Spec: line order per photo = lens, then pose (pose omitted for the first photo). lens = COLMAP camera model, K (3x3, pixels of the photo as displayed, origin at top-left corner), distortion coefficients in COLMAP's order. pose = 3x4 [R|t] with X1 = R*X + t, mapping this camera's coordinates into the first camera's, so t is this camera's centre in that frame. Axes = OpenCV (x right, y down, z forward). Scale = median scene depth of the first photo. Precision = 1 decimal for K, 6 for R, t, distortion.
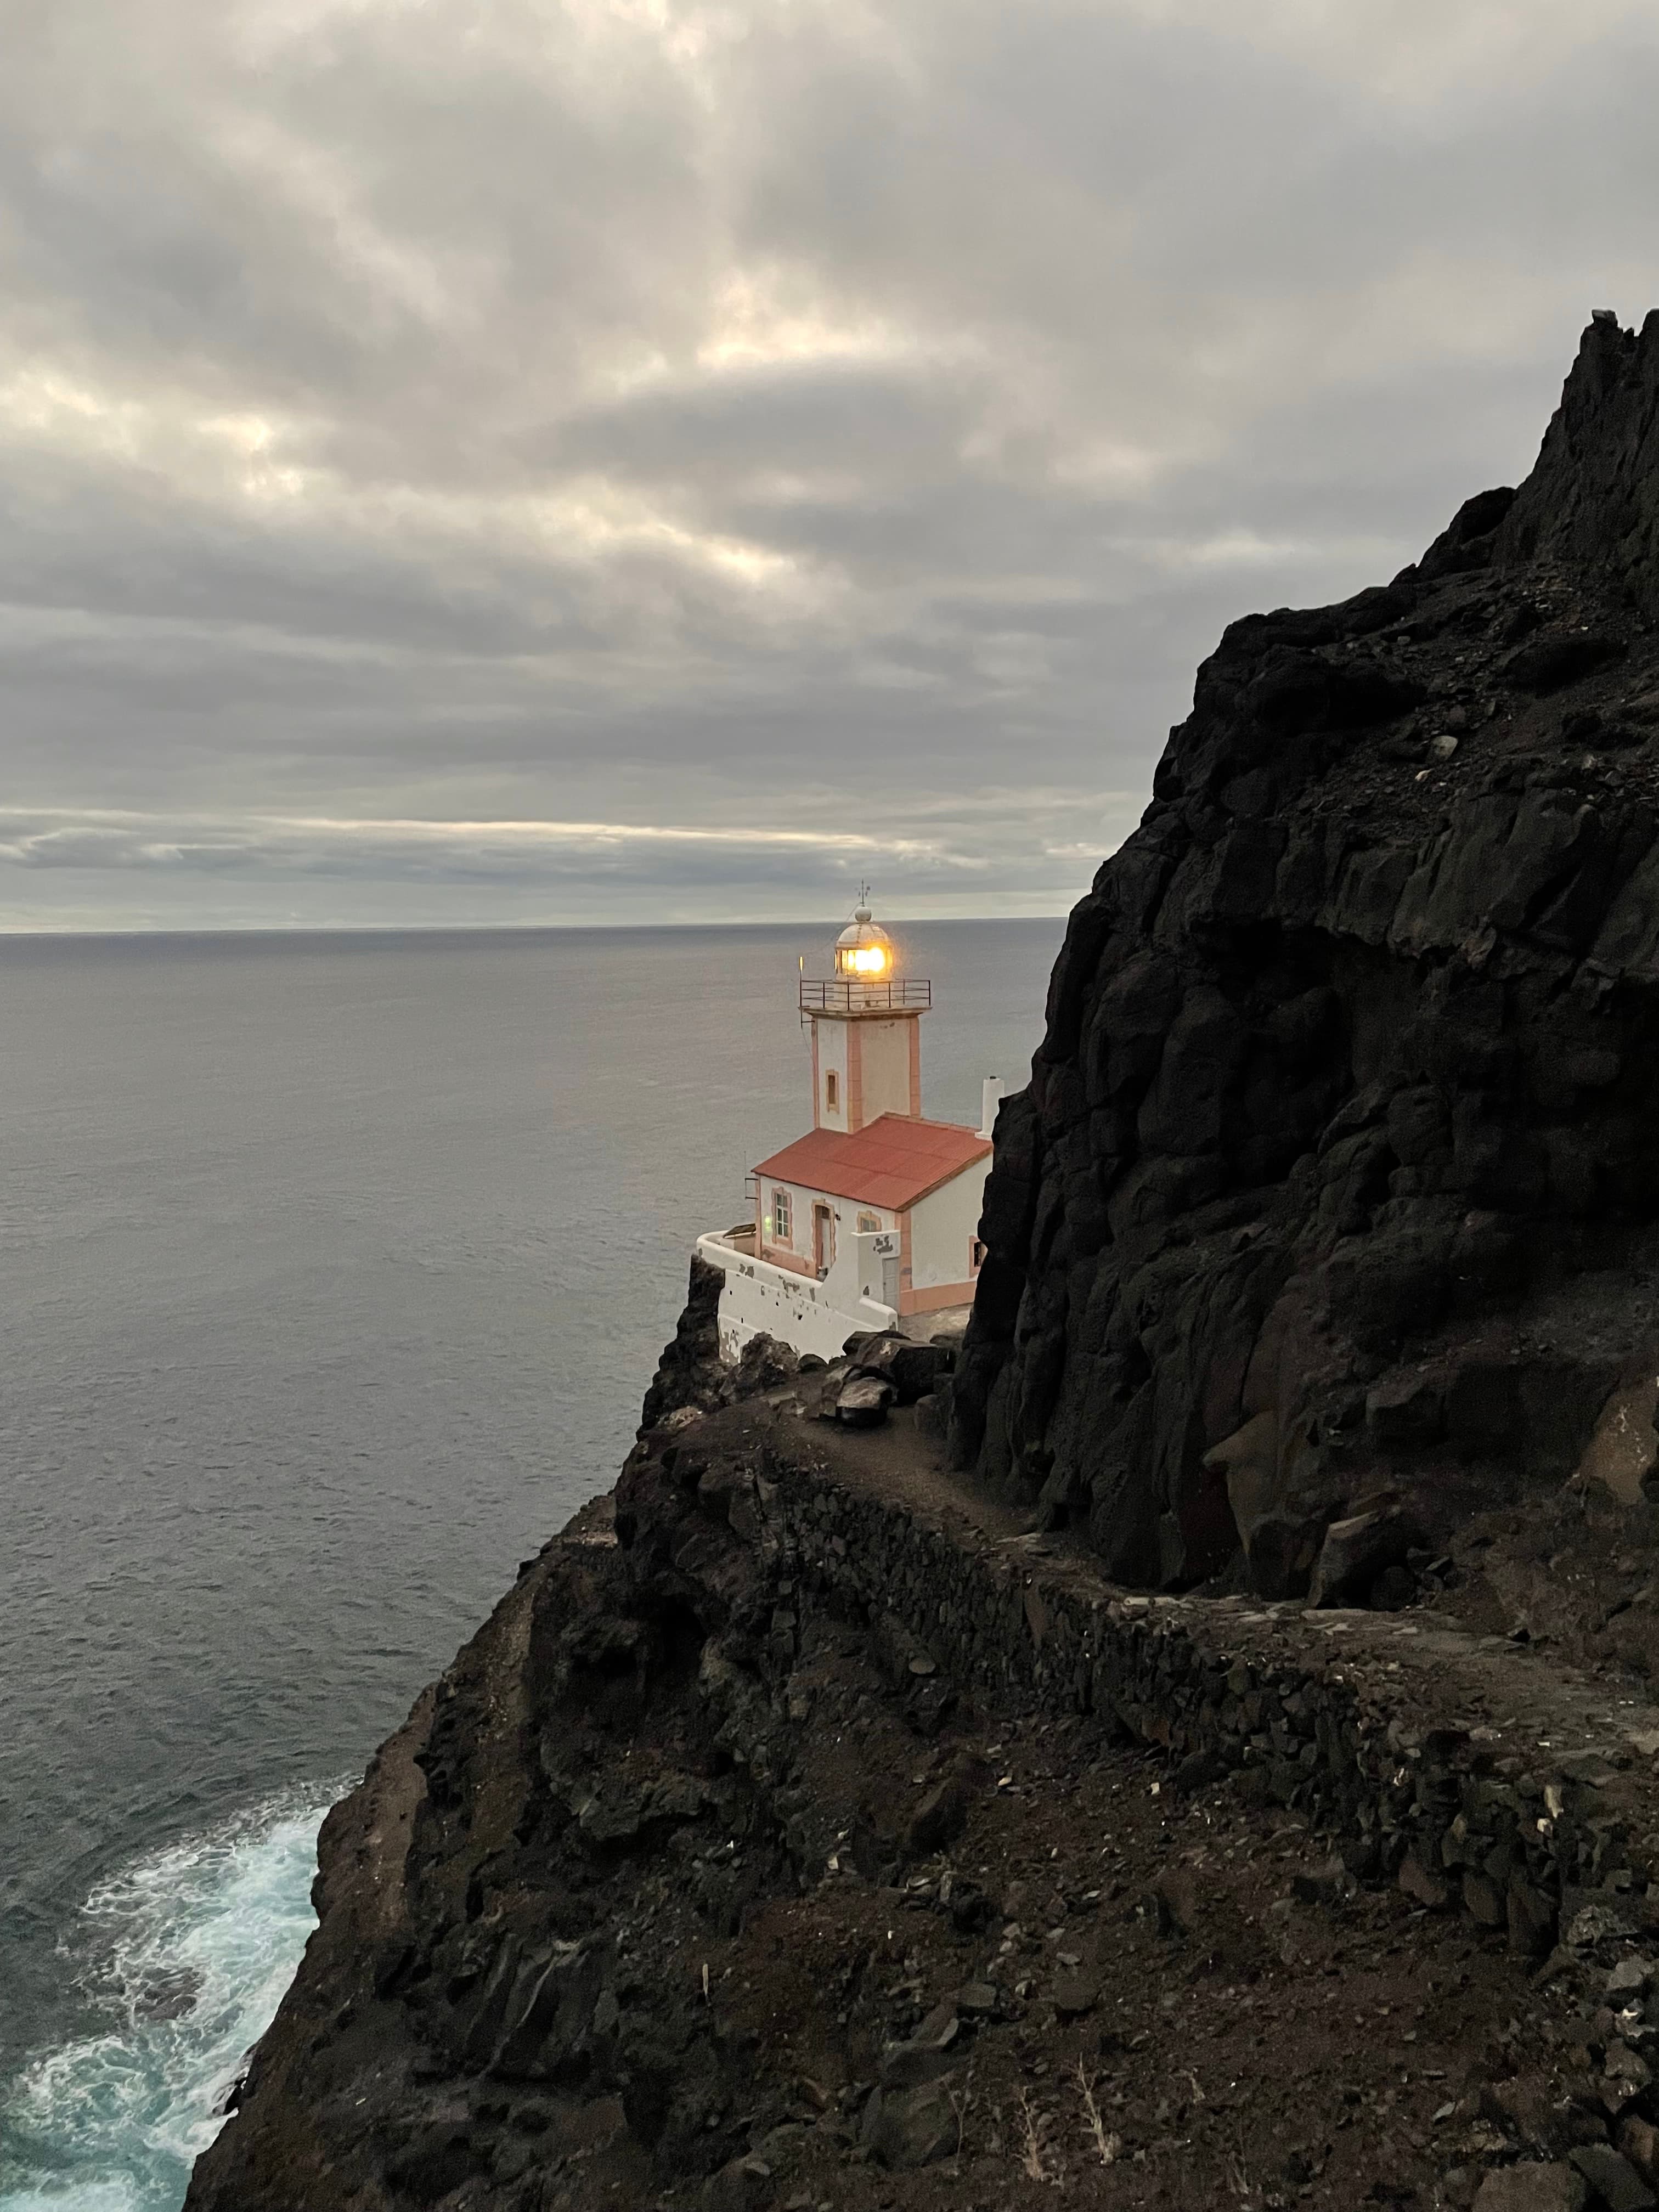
lens RADIAL K [[1748.6, 0, 829.5], [0, 1748.6, 1106.0], [0, 0, 1]] dist [0.019230, -0.001464]
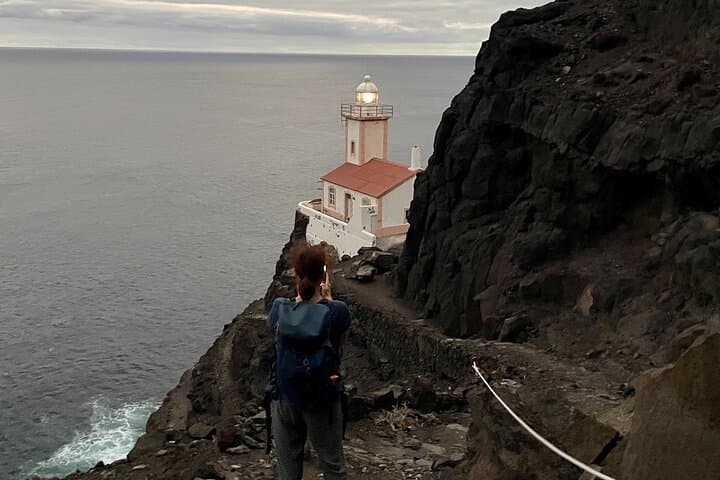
lens RADIAL K [[487.6, 0, 360.0], [0, 487.6, 240.0], [0, 0, 1]] dist [-0.003183, -0.001162]
pose [[0.999448, 0.031116, -0.011609, 0.013166], [-0.030044, 0.996078, 0.083220, 0.035360], [0.014153, -0.082826, 0.996464, 0.149610]]
